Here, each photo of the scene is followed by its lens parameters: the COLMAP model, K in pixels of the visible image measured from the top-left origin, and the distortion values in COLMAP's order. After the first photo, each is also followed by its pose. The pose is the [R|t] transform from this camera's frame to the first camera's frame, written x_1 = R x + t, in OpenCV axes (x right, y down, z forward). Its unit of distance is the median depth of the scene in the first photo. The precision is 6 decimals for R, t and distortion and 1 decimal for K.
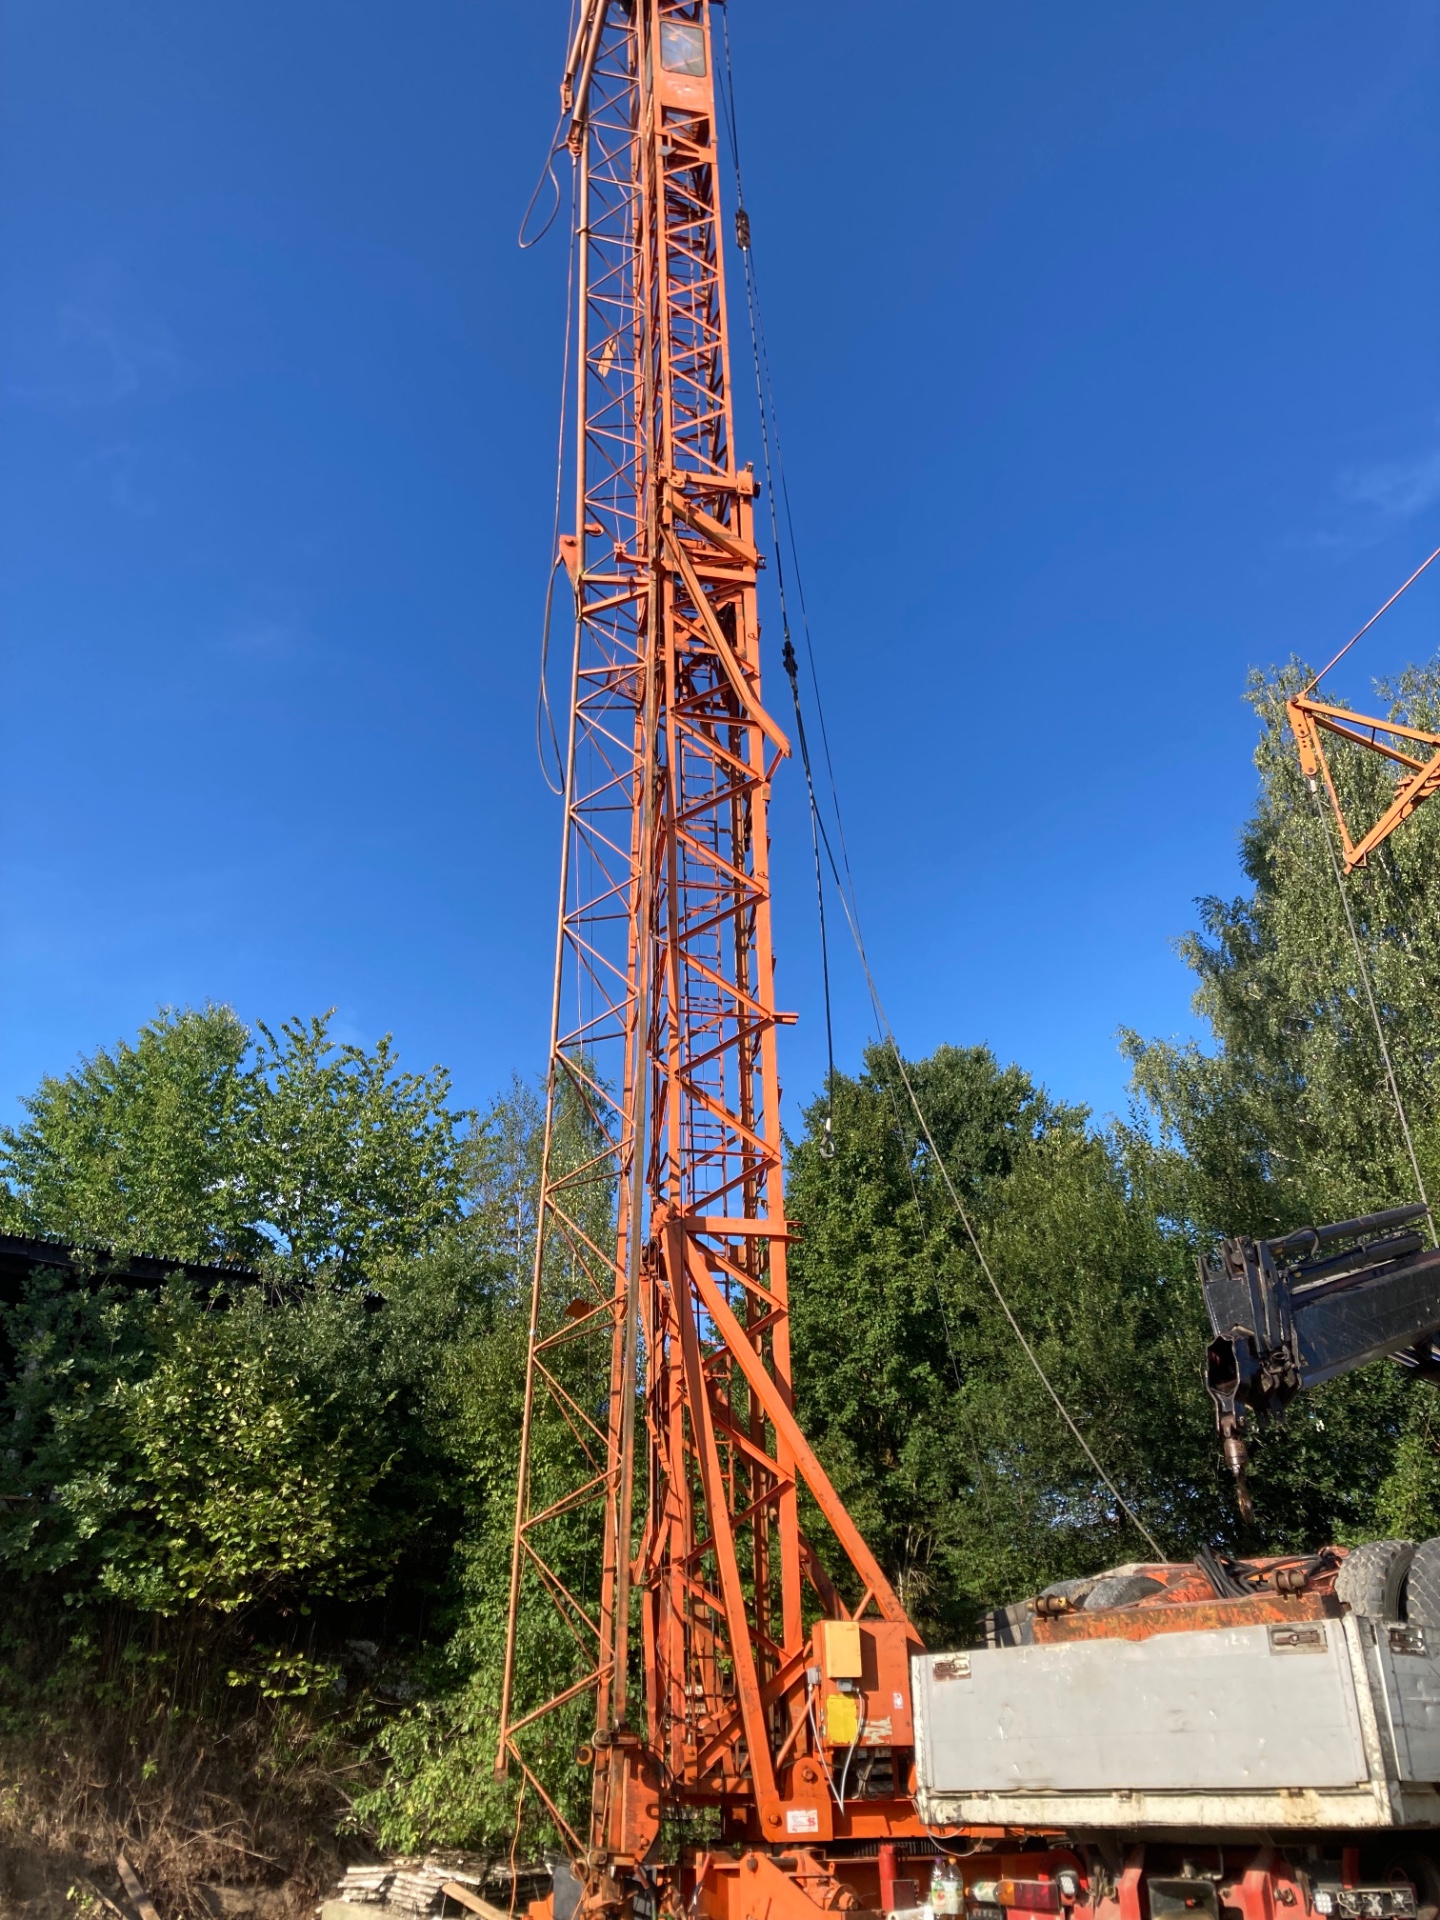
lens RADIAL K [[1585.0, 0, 718.6], [0, 1585.0, 1042.4], [0, 0, 1]] dist [-0.005586, -0.001004]
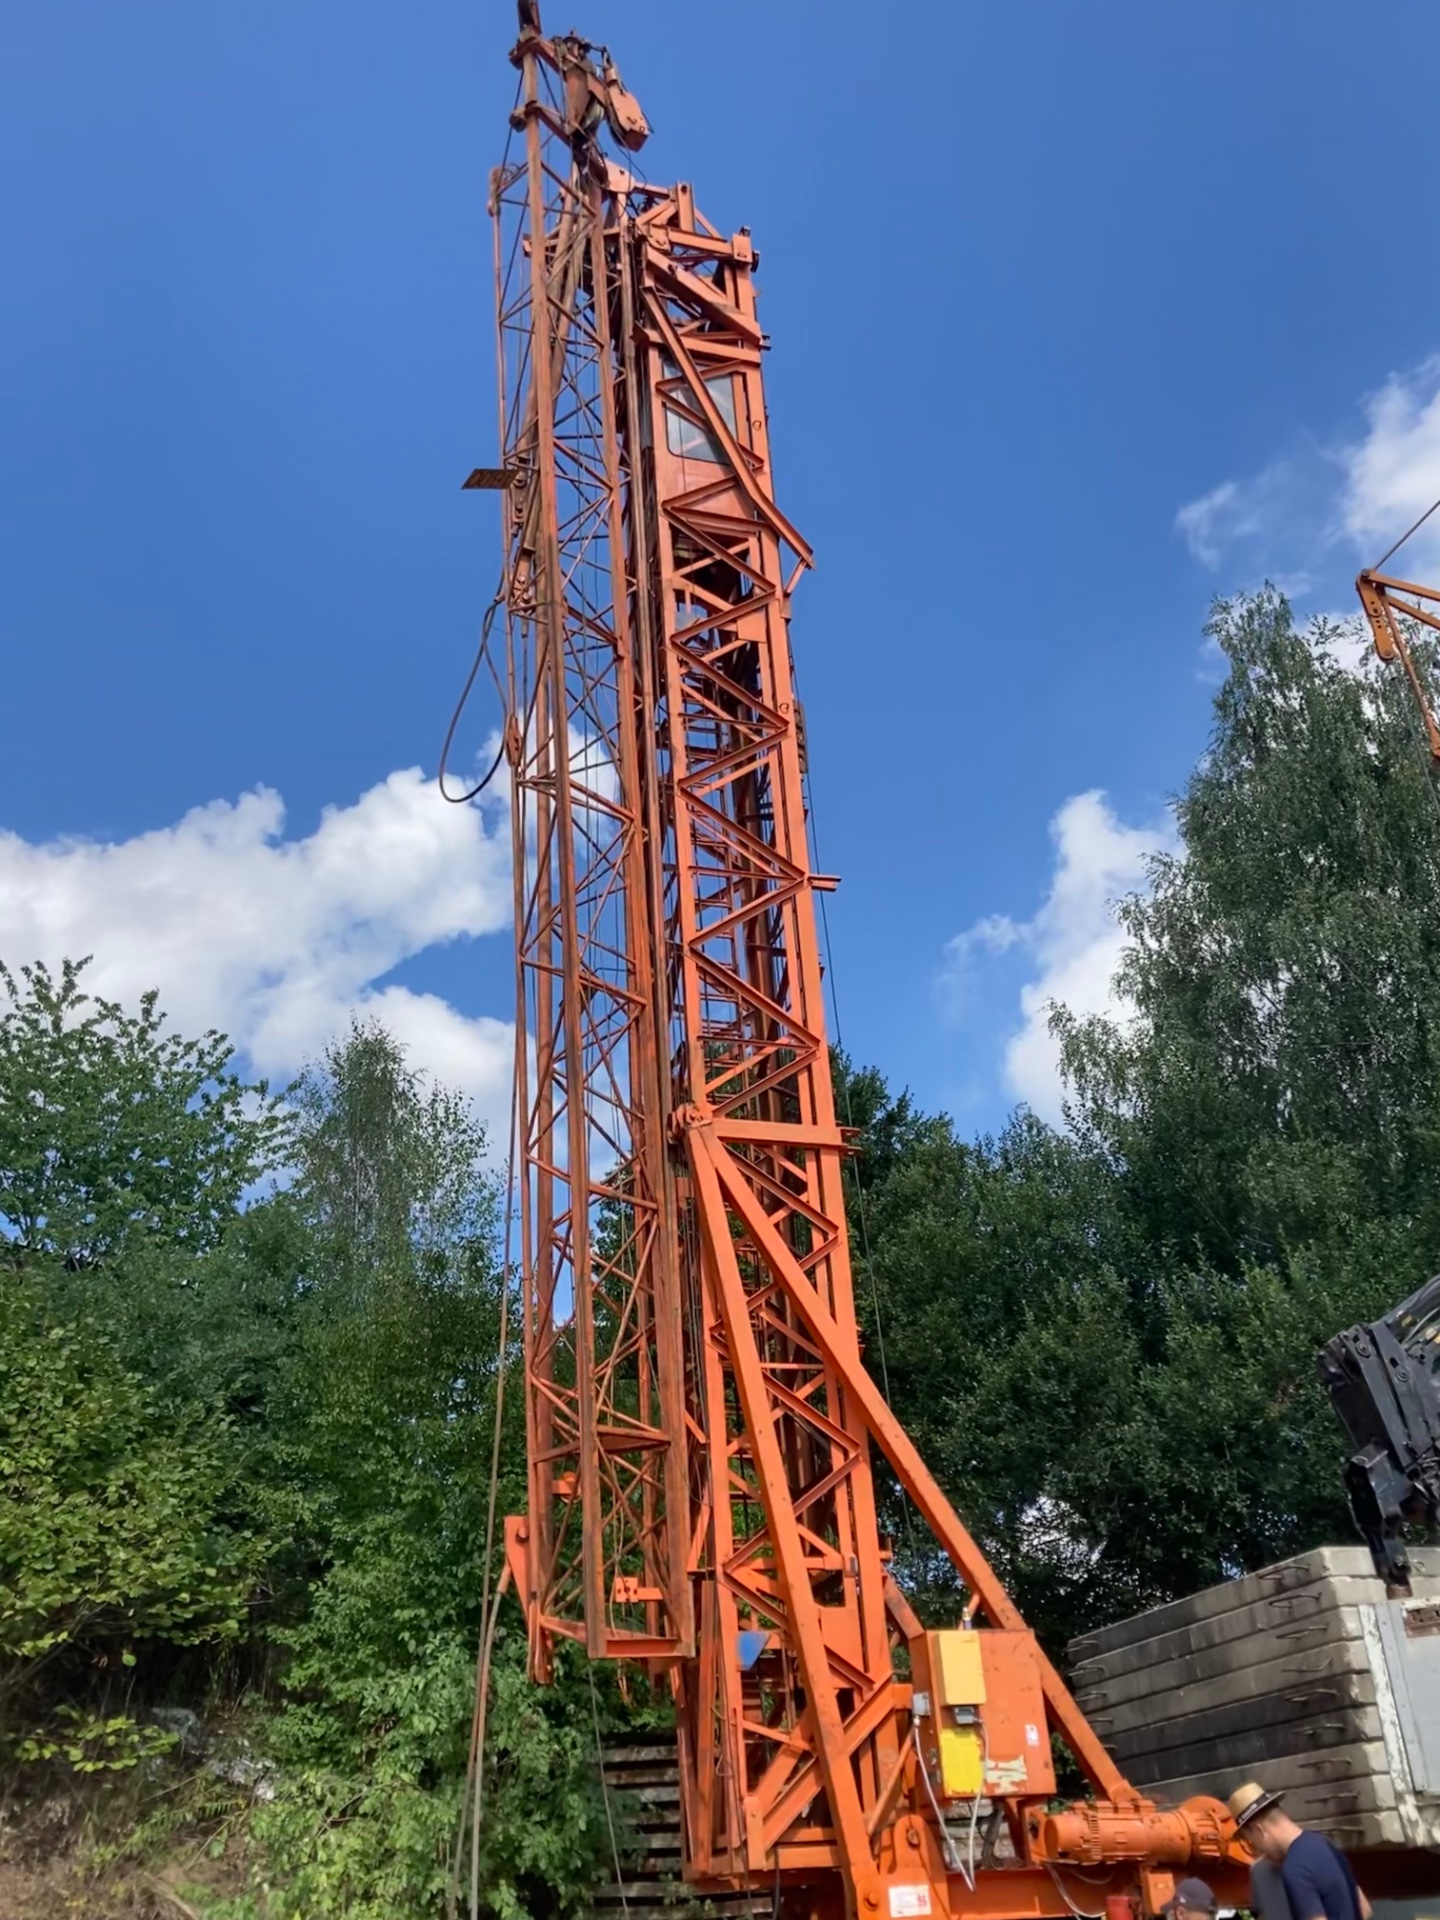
lens RADIAL K [[1759.4, 0, 689.2], [0, 1759.4, 1038.4], [0, 0, 1]] dist [0.003289, -0.001564]
pose [[0.989995, 0.038413, 0.135772, -0.126373], [-0.034955, 0.999003, -0.027768, 0.081745], [-0.136703, 0.022745, 0.990351, 0.132899]]
